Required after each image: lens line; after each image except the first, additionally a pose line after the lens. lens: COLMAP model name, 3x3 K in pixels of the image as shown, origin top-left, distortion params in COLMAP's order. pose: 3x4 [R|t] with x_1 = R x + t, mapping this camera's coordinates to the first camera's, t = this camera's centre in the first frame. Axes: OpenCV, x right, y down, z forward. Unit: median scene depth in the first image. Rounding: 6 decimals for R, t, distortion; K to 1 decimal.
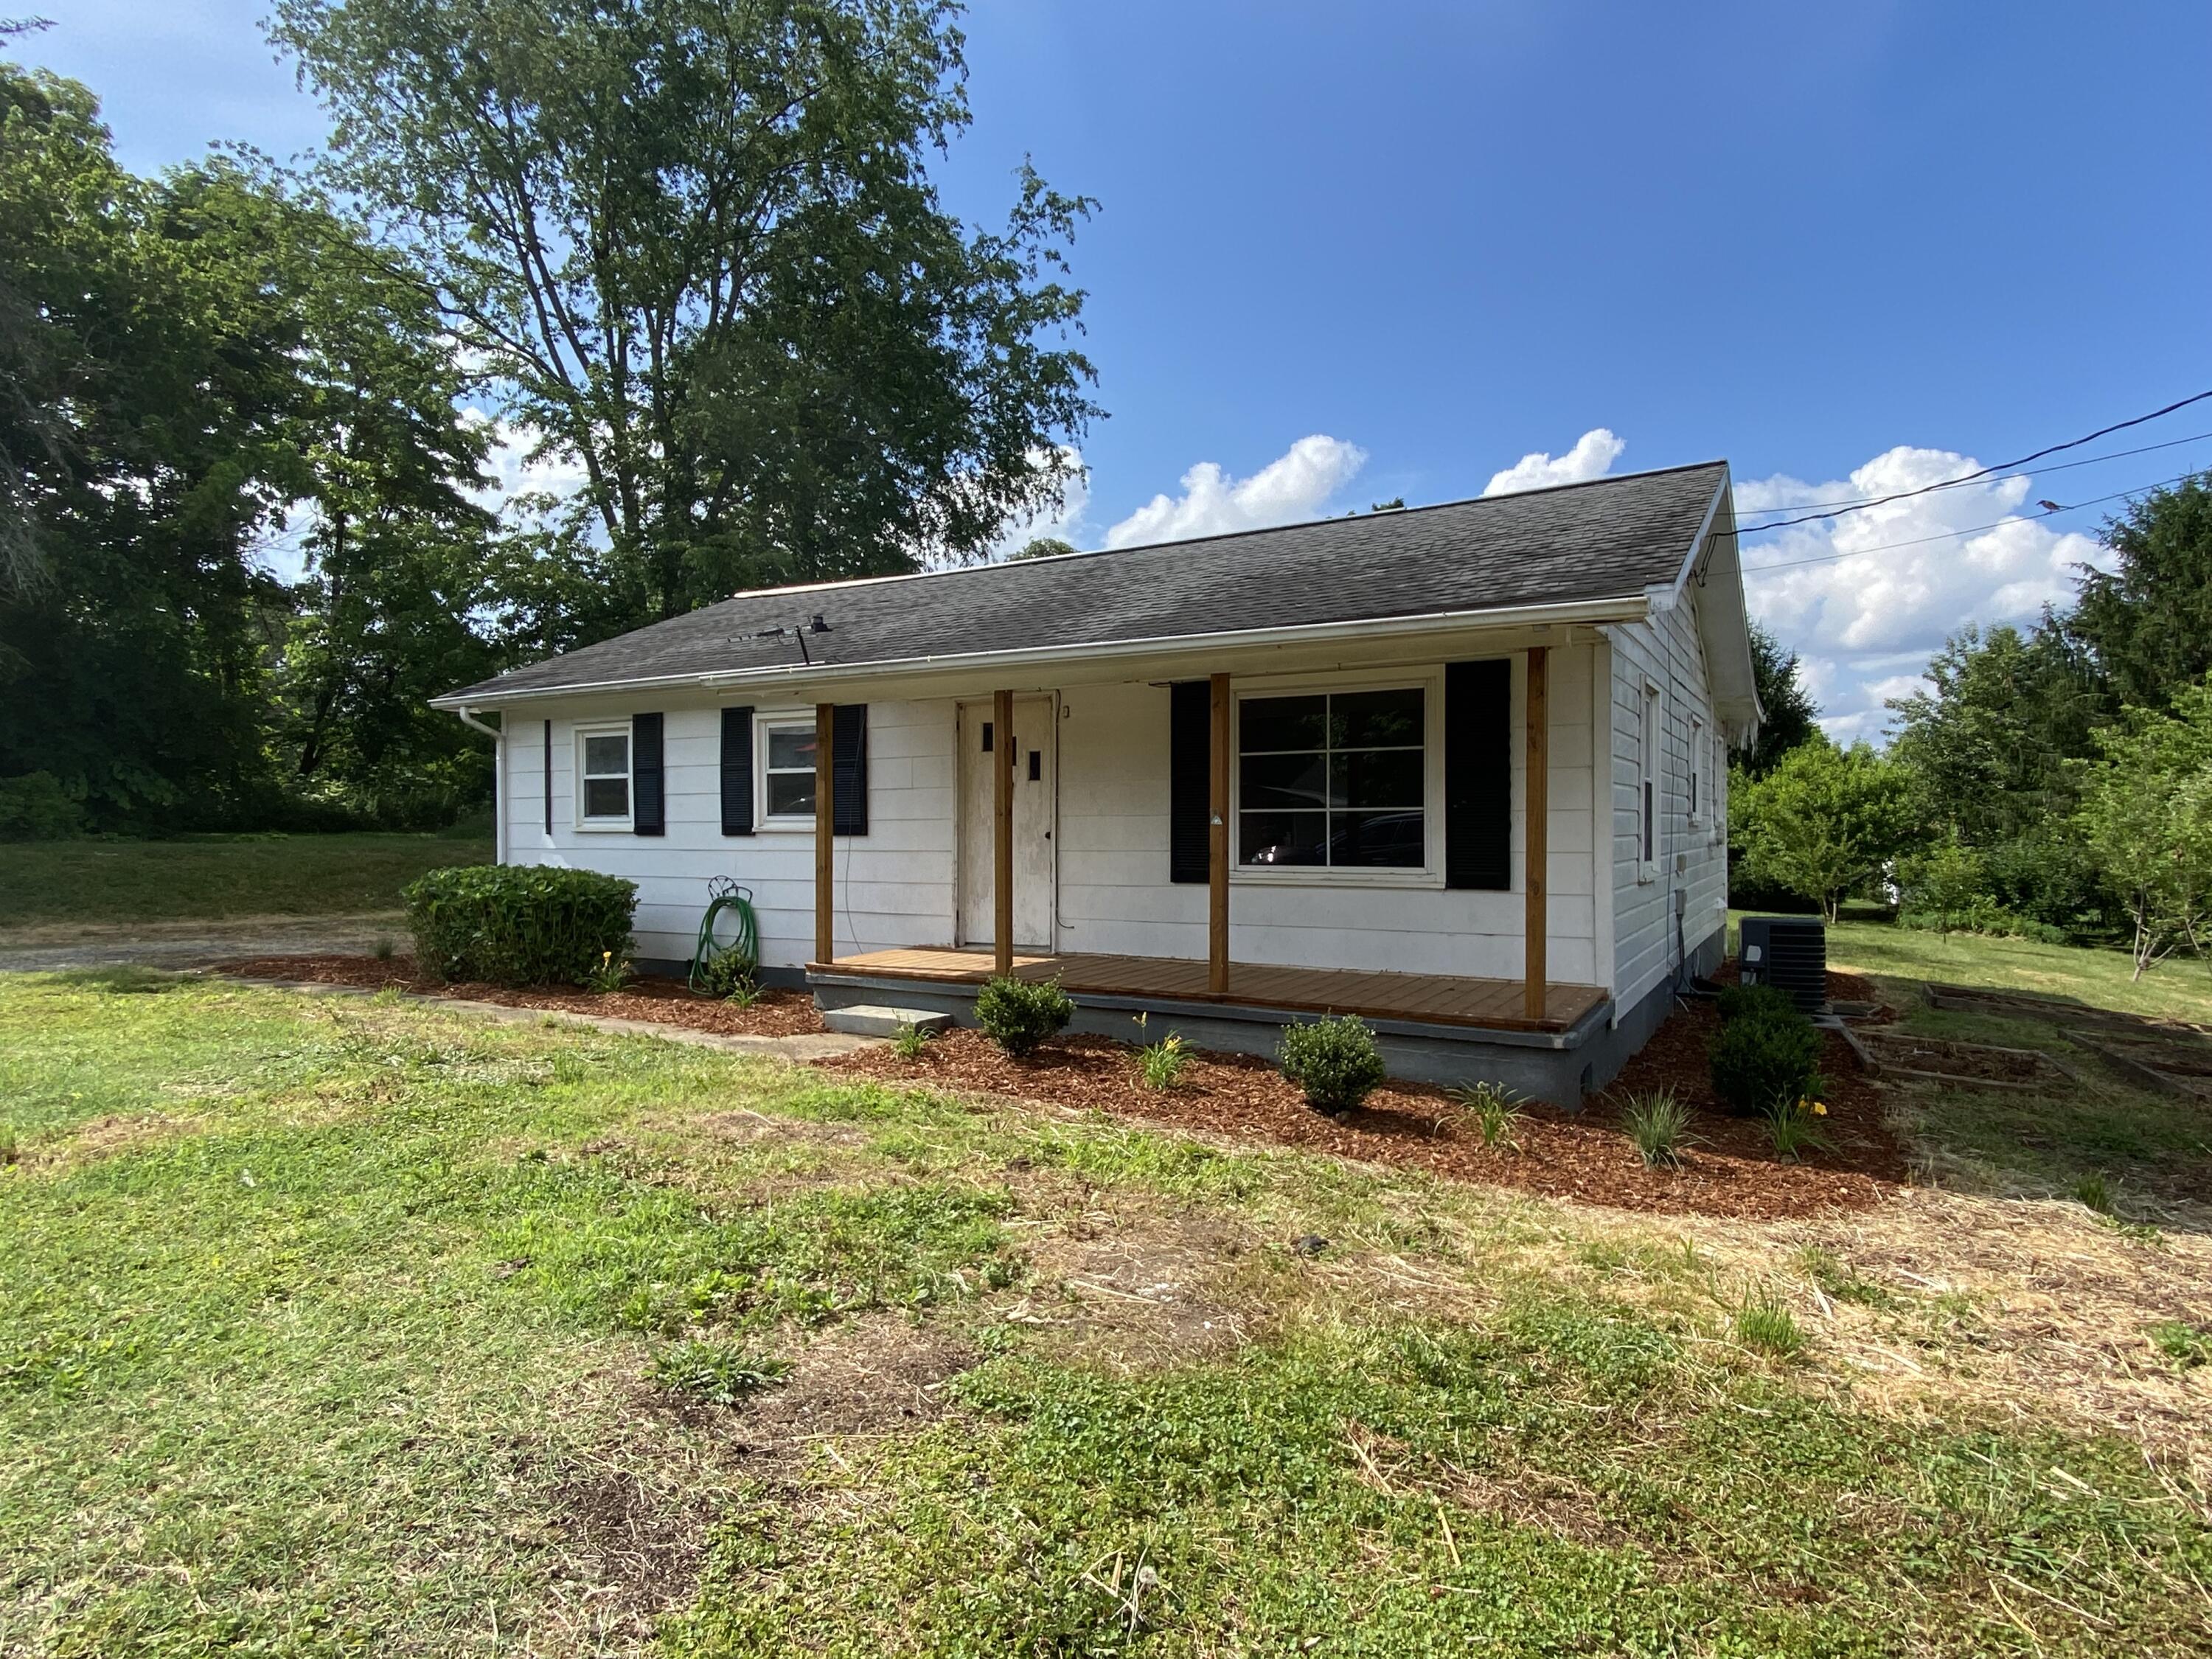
lens RADIAL K [[1243.2, 0, 1126.7], [0, 1243.2, 829.1], [0, 0, 1]] dist [0.005555, -0.006638]
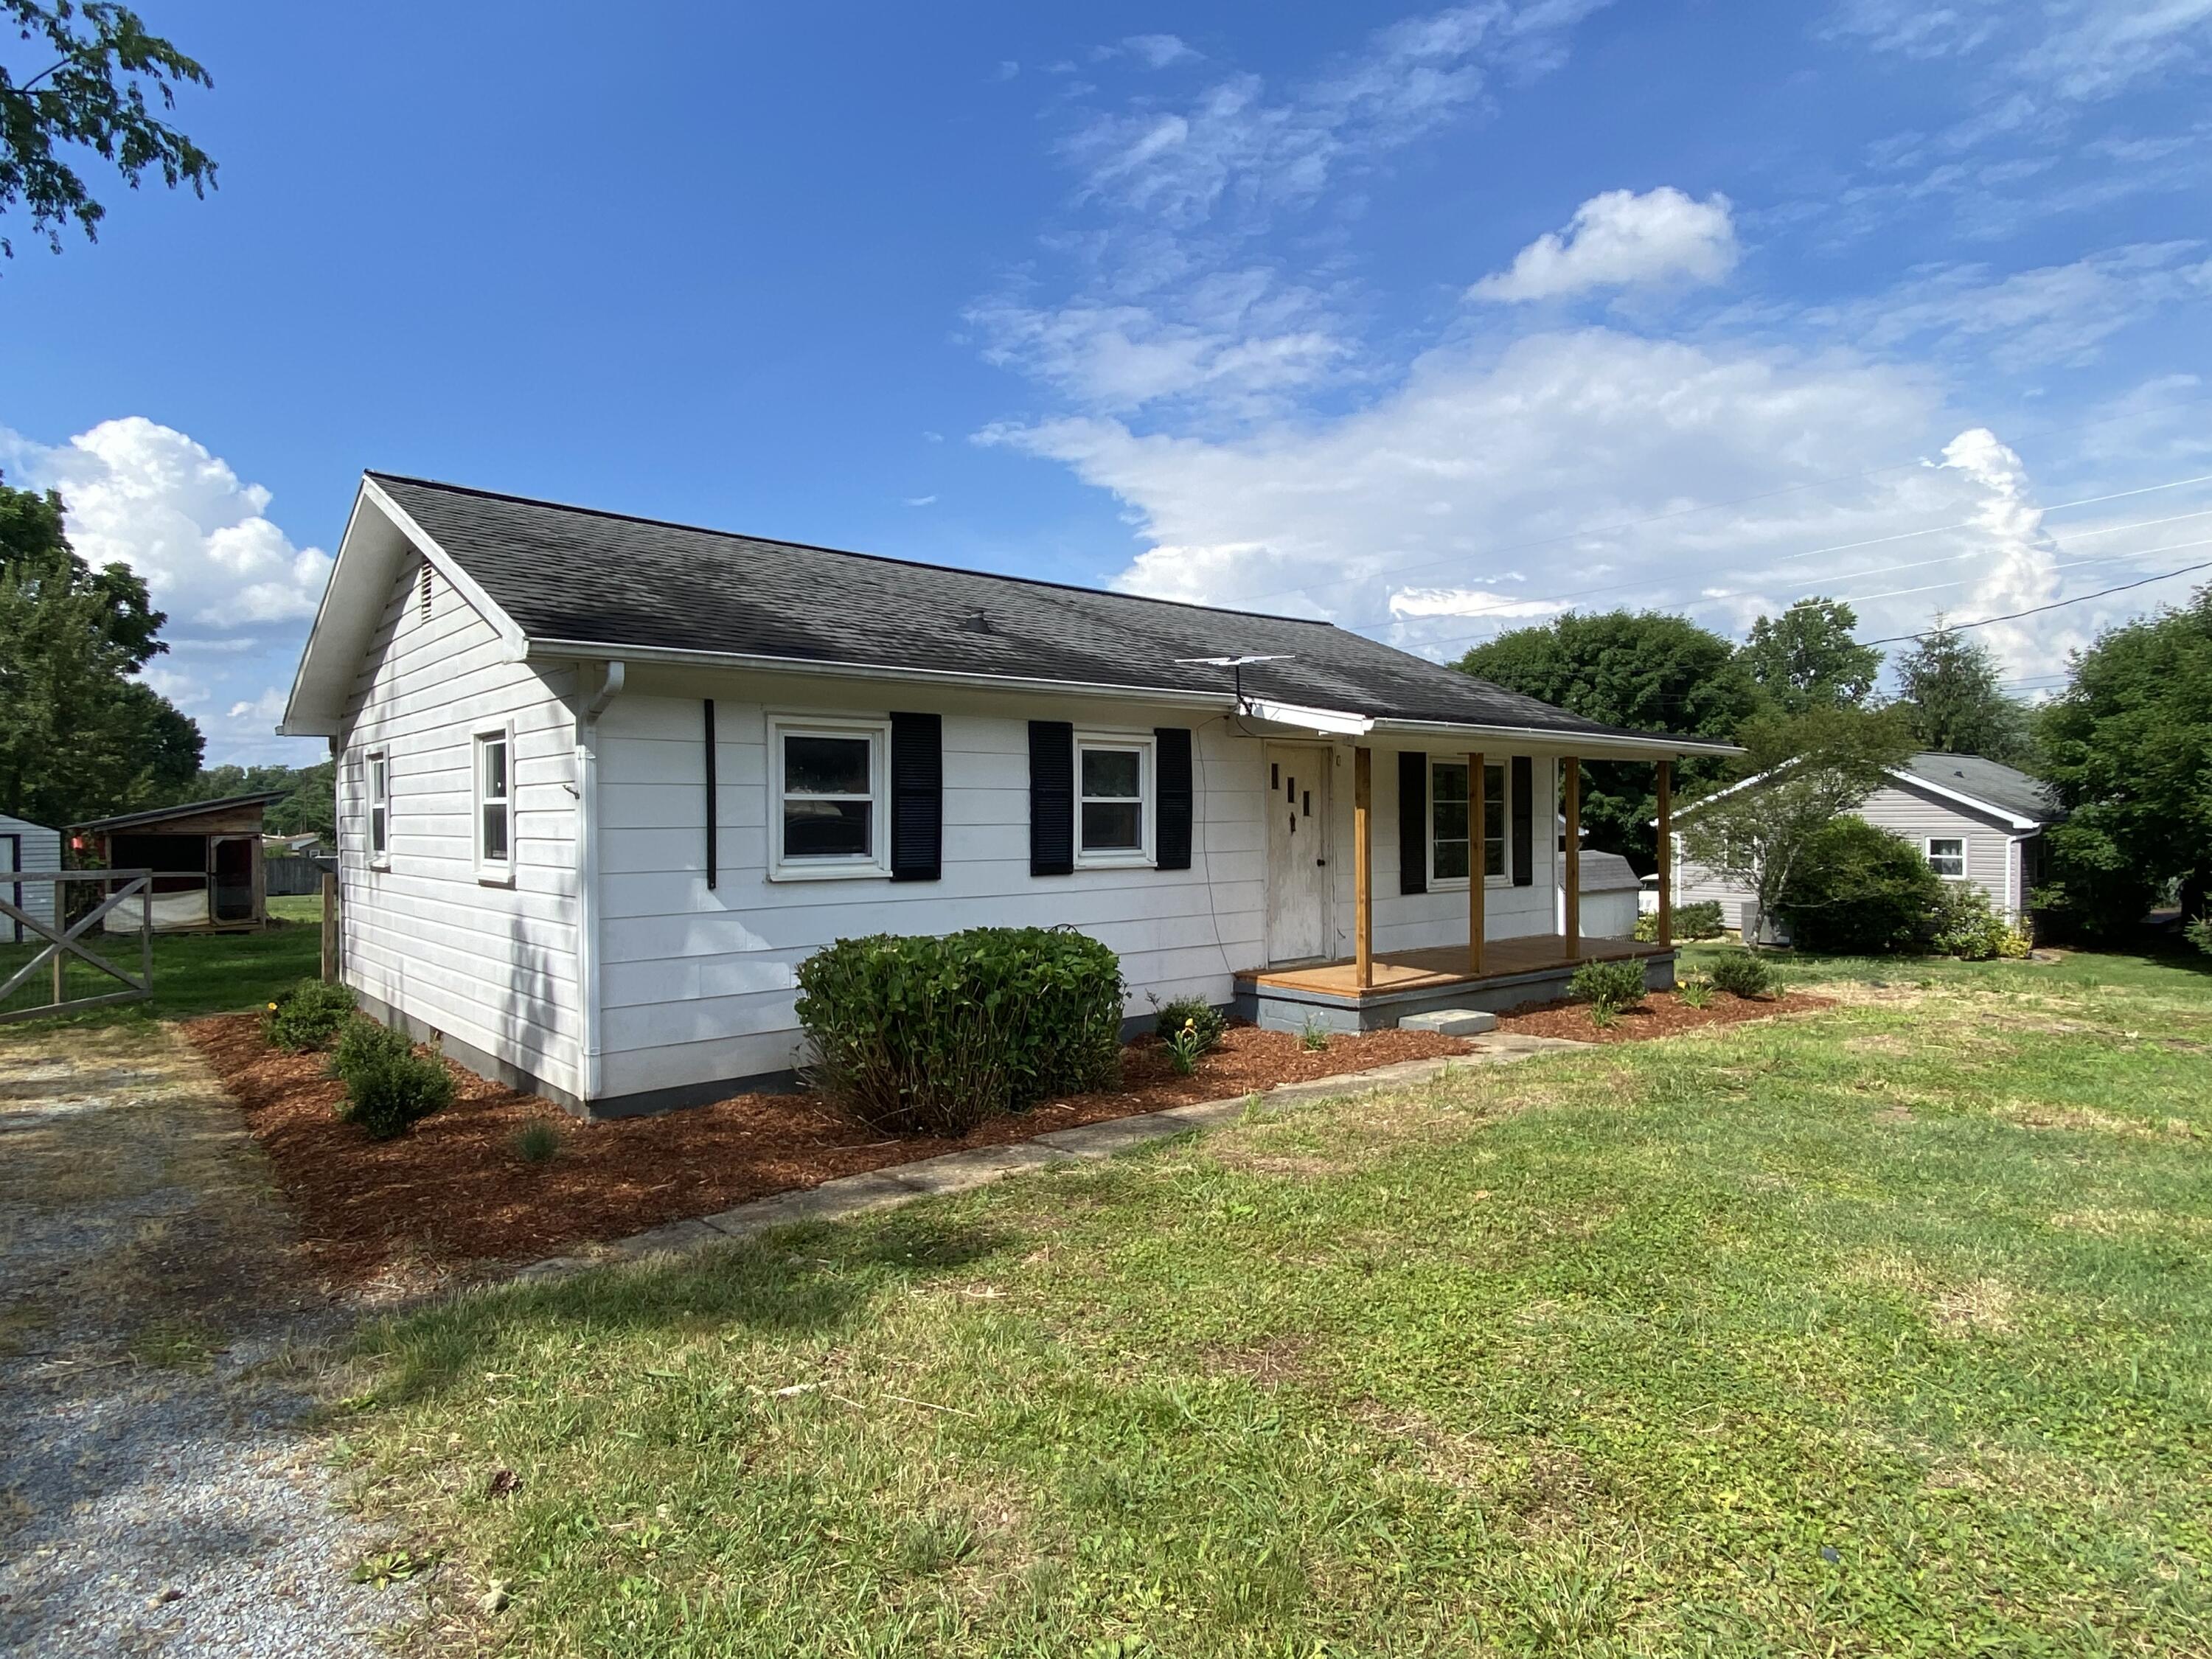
lens RADIAL K [[1243.2, 0, 1091.9], [0, 1243.2, 792.0], [0, 0, 1]] dist [0.005555, -0.006638]
pose [[0.344280, 0.024896, 0.938537, -1.078474], [0.011069, 0.999471, -0.030573, -0.024548], [-0.938802, 0.020914, 0.343823, 0.681533]]
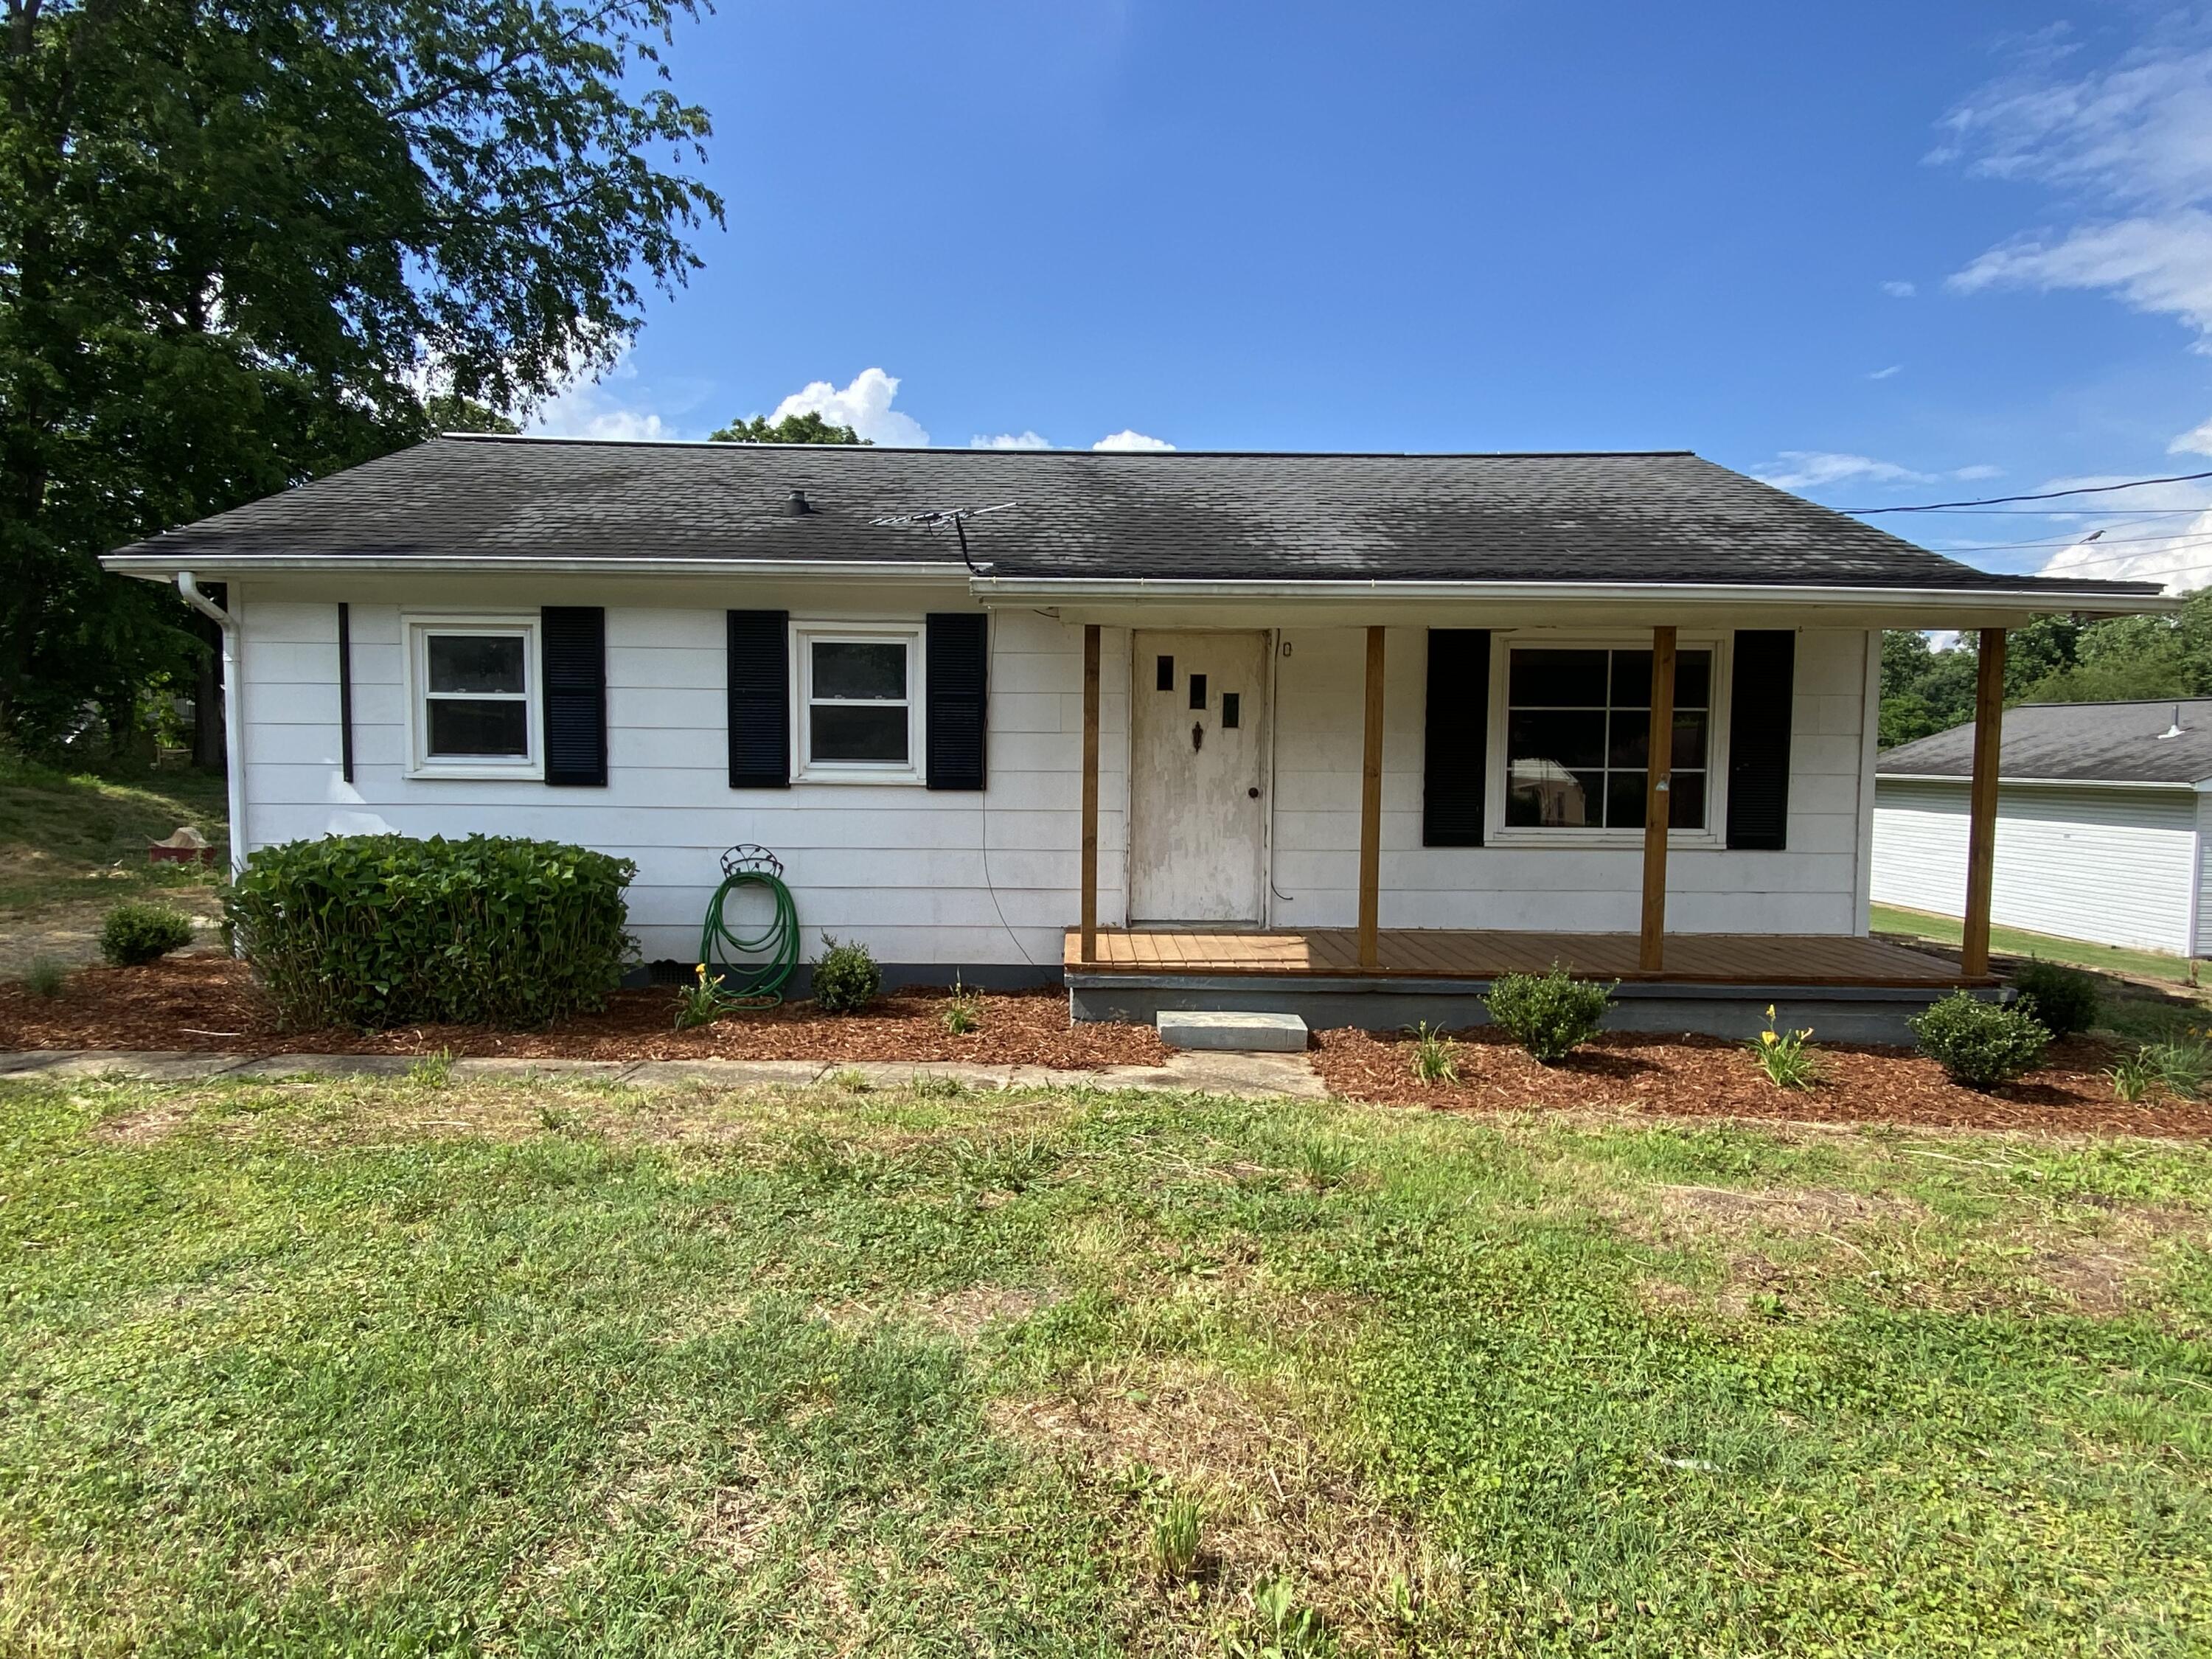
lens RADIAL K [[1243.2, 0, 1101.9], [0, 1243.2, 840.0], [0, 0, 1]] dist [0.005555, -0.006638]
pose [[0.860739, -0.022127, 0.508566, -0.507191], [-0.013429, 0.997720, 0.066137, -0.015064], [-0.508870, -0.063756, 0.858479, 0.267048]]
